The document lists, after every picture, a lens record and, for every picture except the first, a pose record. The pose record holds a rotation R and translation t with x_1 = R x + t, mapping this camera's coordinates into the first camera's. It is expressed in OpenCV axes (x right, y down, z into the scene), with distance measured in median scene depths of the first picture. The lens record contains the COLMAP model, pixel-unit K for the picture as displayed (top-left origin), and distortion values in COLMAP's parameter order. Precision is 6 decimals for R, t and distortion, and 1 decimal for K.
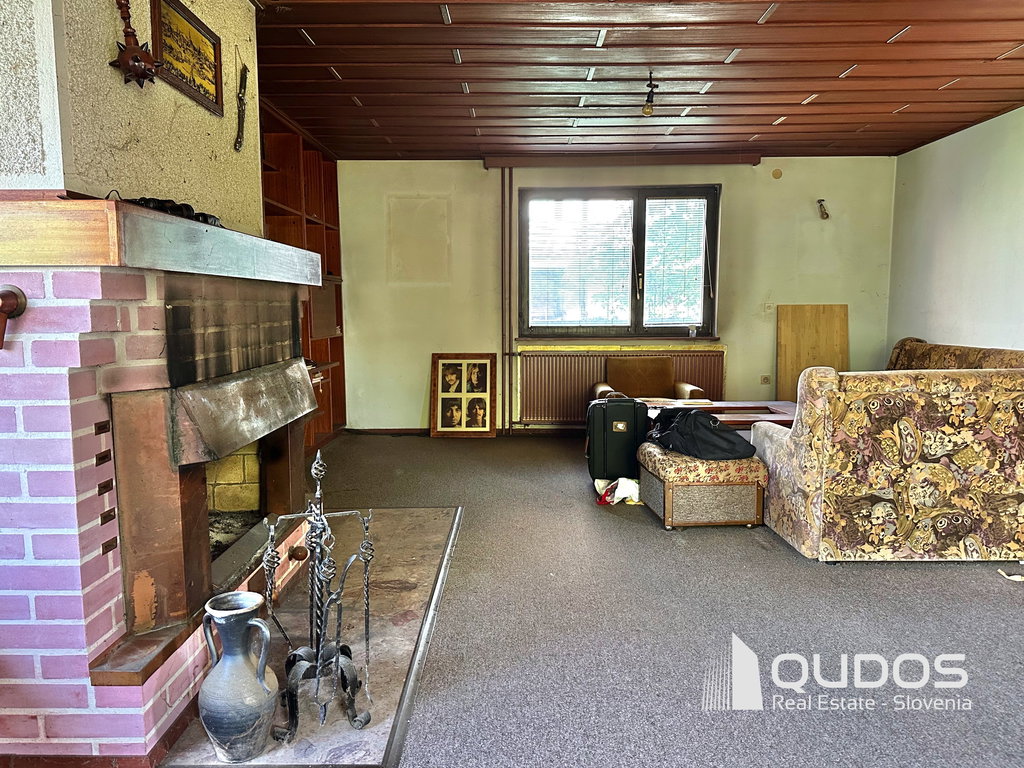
lens RADIAL K [[734.9, 0, 510.4], [0, 734.9, 388.8], [0, 0, 1]] dist [0.076330, -0.099404]
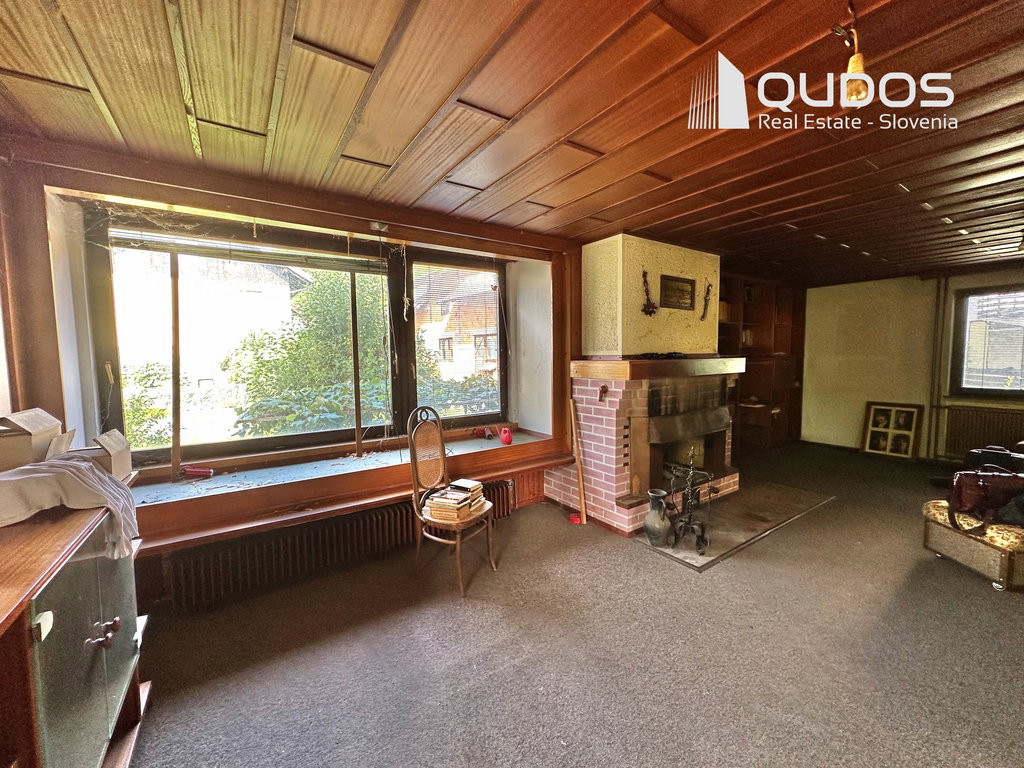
lens RADIAL K [[406.9, 0, 512.0], [0, 406.9, 384.0], [0, 0, 1]] dist [-0.001339, 0.000445]
pose [[0.570441, 0.054119, -0.819554, 0.351269], [-0.081382, 0.996641, 0.009168, -0.064215], [0.817297, 0.061467, 0.572929, -0.247270]]
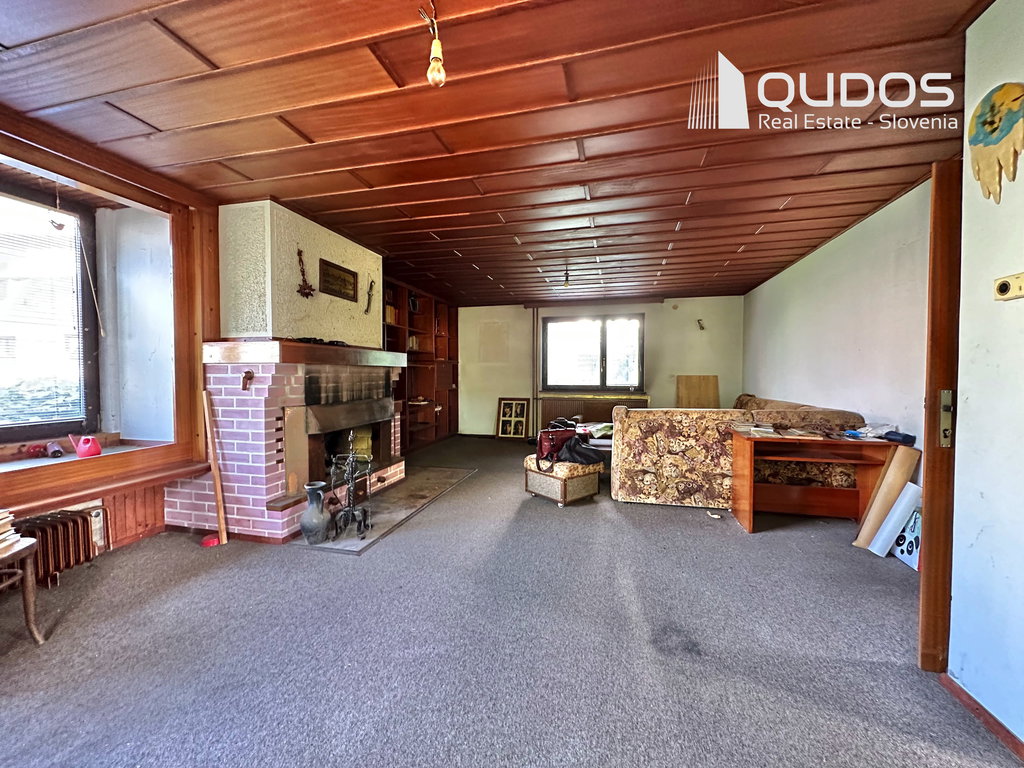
lens RADIAL K [[406.9, 0, 512.0], [0, 406.9, 384.0], [0, 0, 1]] dist [-0.001339, 0.000445]
pose [[0.972505, 0.009934, -0.232668, 0.392720], [-0.030096, 0.996073, -0.083267, 0.013475], [0.230927, 0.087979, 0.968985, -0.179115]]
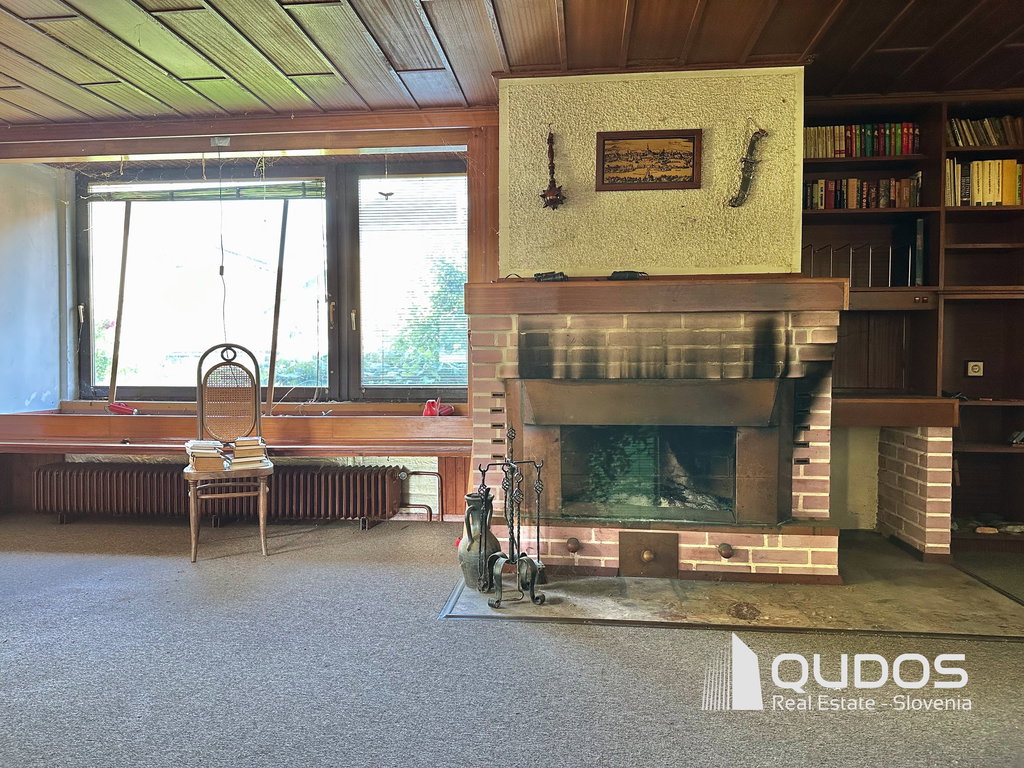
lens RADIAL K [[710.4, 0, 513.7], [0, 710.4, 380.2], [0, 0, 1]] dist [0.116775, -0.168871]
pose [[-0.095765, 0.032005, -0.994889, 0.769726], [-0.112964, 0.992677, 0.042807, -0.042177], [0.988973, 0.116486, -0.091448, 0.706603]]
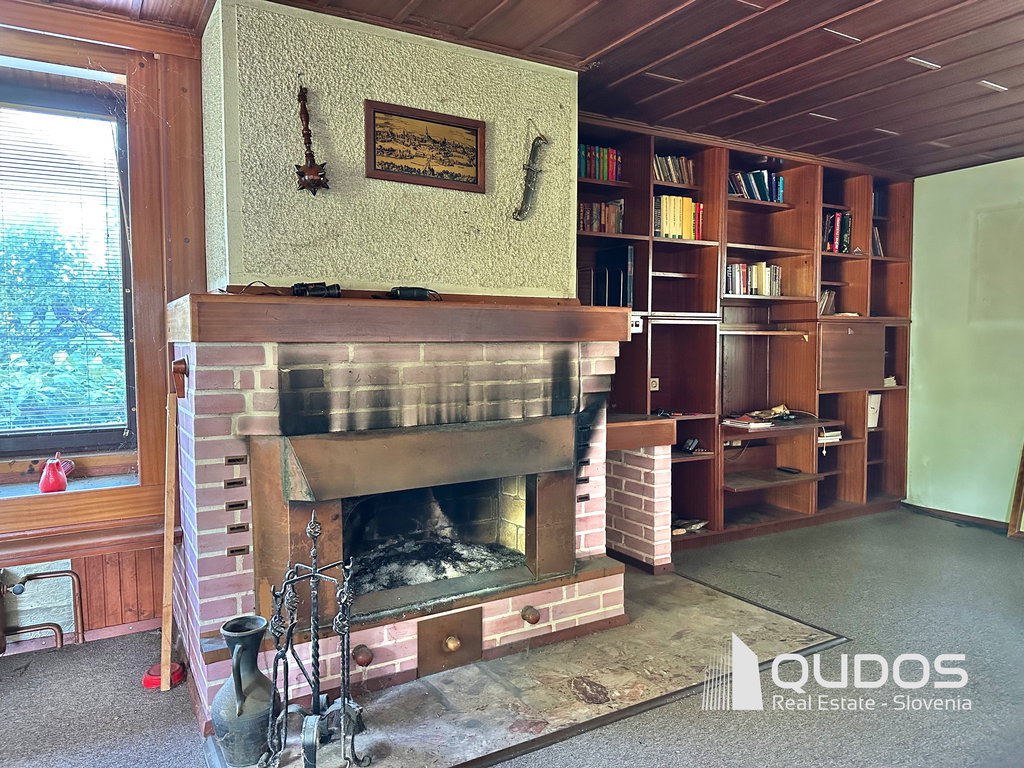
lens RADIAL K [[710.4, 0, 513.7], [0, 710.4, 380.2], [0, 0, 1]] dist [0.116775, -0.168871]
pose [[0.521018, 0.047146, -0.852243, 0.466189], [-0.094530, 0.995518, -0.002719, -0.077782], [0.848295, 0.081979, 0.523140, 0.430113]]
